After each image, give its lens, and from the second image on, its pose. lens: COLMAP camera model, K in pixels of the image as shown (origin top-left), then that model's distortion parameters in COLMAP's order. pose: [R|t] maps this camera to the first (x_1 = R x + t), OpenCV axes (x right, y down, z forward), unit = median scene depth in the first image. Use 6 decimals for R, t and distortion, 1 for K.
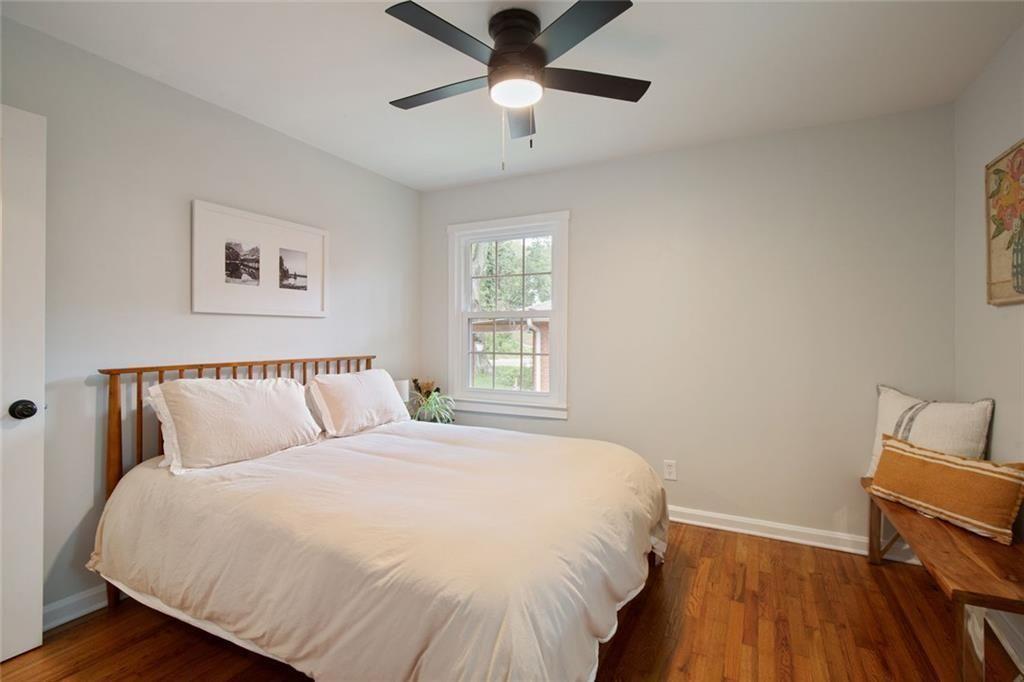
lens RADIAL K [[468.3, 0, 523.3], [0, 468.3, 328.2], [0, 0, 1]] dist [-0.000511, -0.000806]
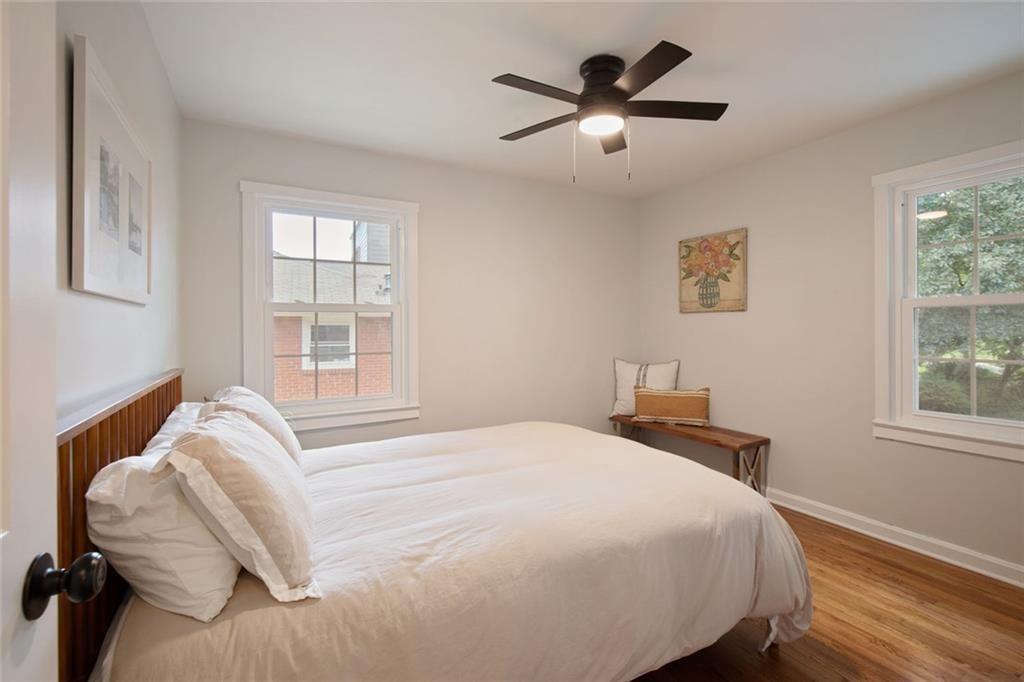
lens RADIAL K [[468.3, 0, 523.3], [0, 468.3, 328.2], [0, 0, 1]] dist [-0.000511, -0.000806]
pose [[0.538032, -0.008129, 0.842885, -0.989037], [0.000121, 0.999954, 0.009566, -0.002322], [-0.842925, -0.005045, 0.538008, 0.473068]]
